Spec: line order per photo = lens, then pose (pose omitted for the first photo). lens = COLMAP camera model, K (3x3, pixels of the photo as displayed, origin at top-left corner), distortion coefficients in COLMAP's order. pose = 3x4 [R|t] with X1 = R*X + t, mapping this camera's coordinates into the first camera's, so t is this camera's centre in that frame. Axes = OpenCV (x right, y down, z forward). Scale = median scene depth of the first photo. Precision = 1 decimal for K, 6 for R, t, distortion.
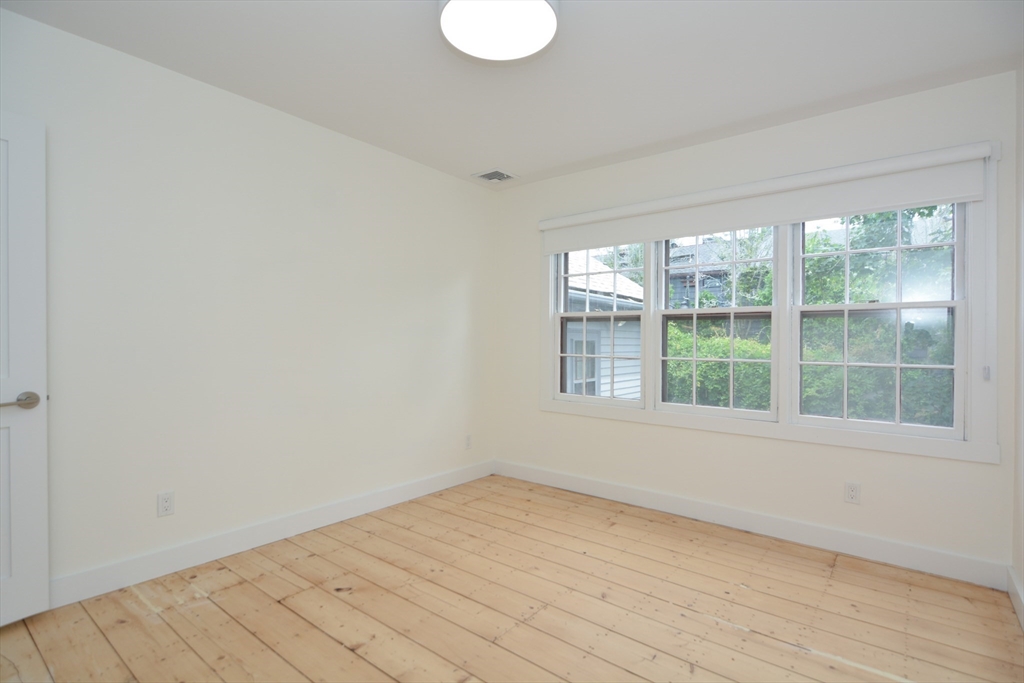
lens RADIAL K [[524.7, 0, 512.0], [0, 524.7, 341.5], [0, 0, 1]] dist [0.028920, -0.016988]
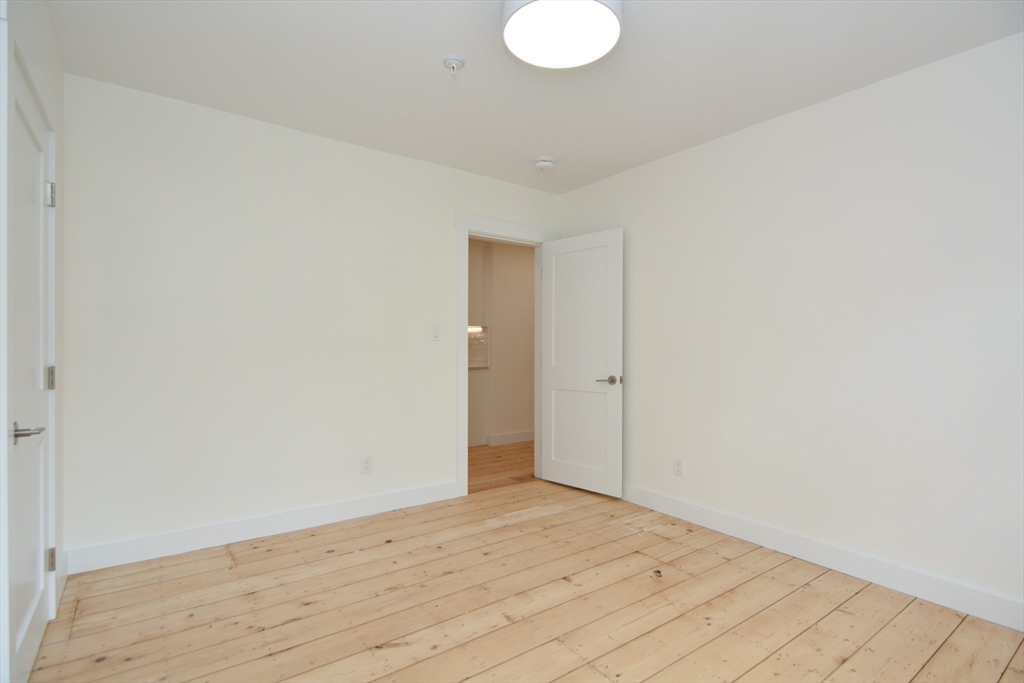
lens RADIAL K [[510.4, 0, 512.0], [0, 510.4, 341.5], [0, 0, 1]] dist [-0.000428, -0.001100]
pose [[-0.257222, -0.011010, -0.966290, 0.657777], [-0.022342, 0.999736, -0.005444, -0.002892], [0.966094, 0.020188, -0.257400, 0.802289]]
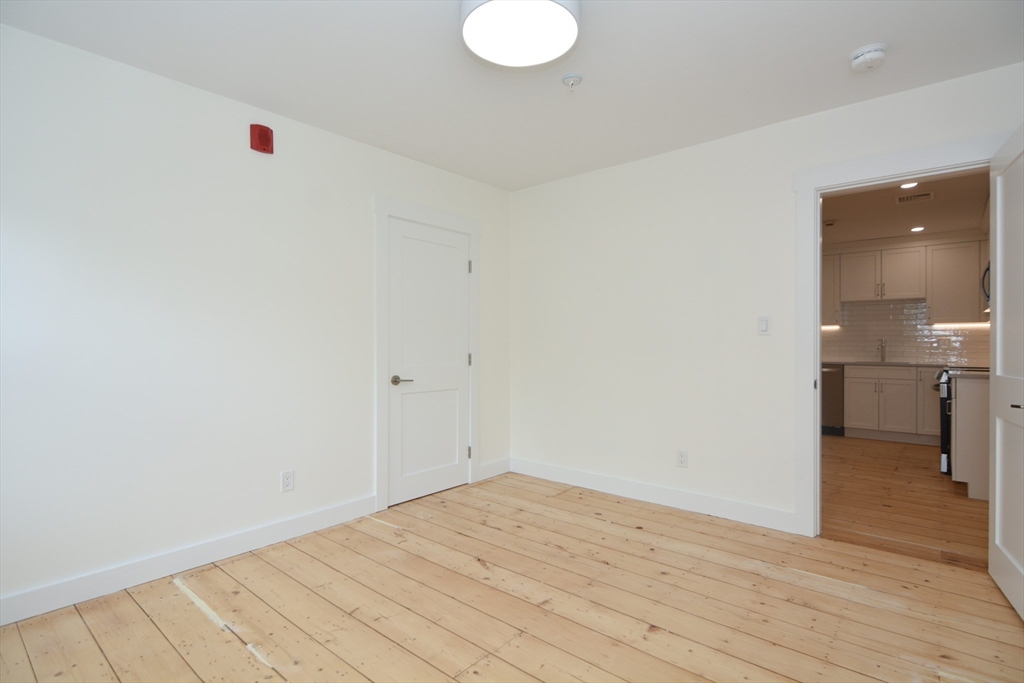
lens RADIAL K [[497.8, 0, 512.0], [0, 497.8, 341.5], [0, 0, 1]] dist [-0.000634, -0.000964]
pose [[-0.999583, -0.006391, 0.028163, -0.026840], [-0.006058, 0.999911, 0.011894, -0.003412], [-0.028236, 0.011719, -0.999533, 1.350132]]
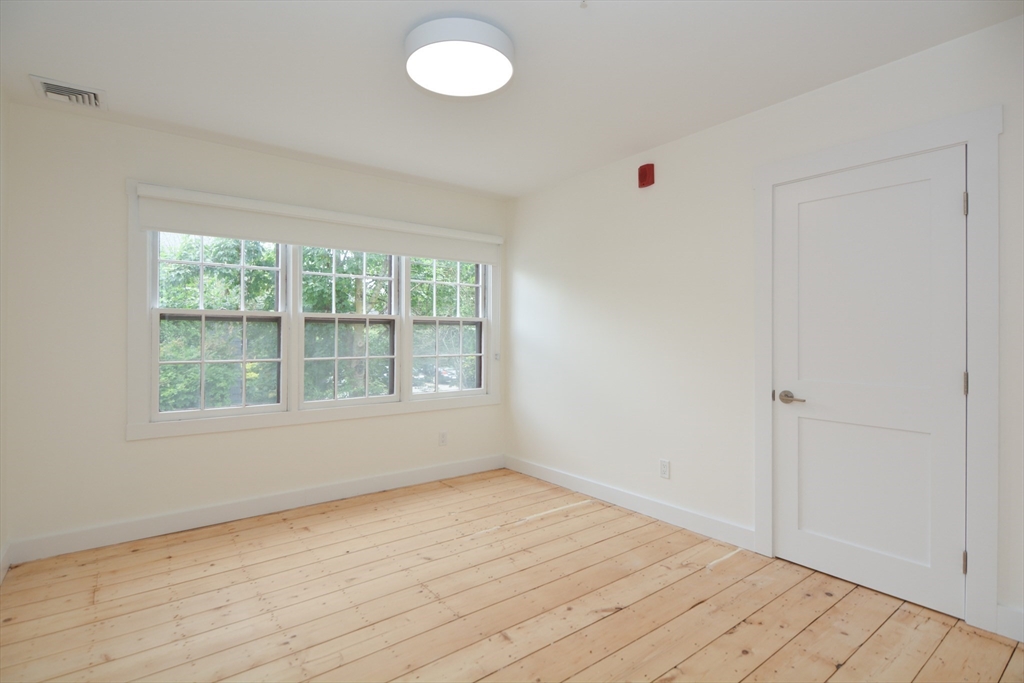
lens RADIAL K [[497.8, 0, 512.0], [0, 497.8, 341.5], [0, 0, 1]] dist [-0.000634, -0.000964]
pose [[0.233292, -0.014506, 0.972298, -0.695012], [0.015089, 0.999822, 0.011296, -0.010416], [-0.972290, 0.012036, 0.233470, 0.447547]]
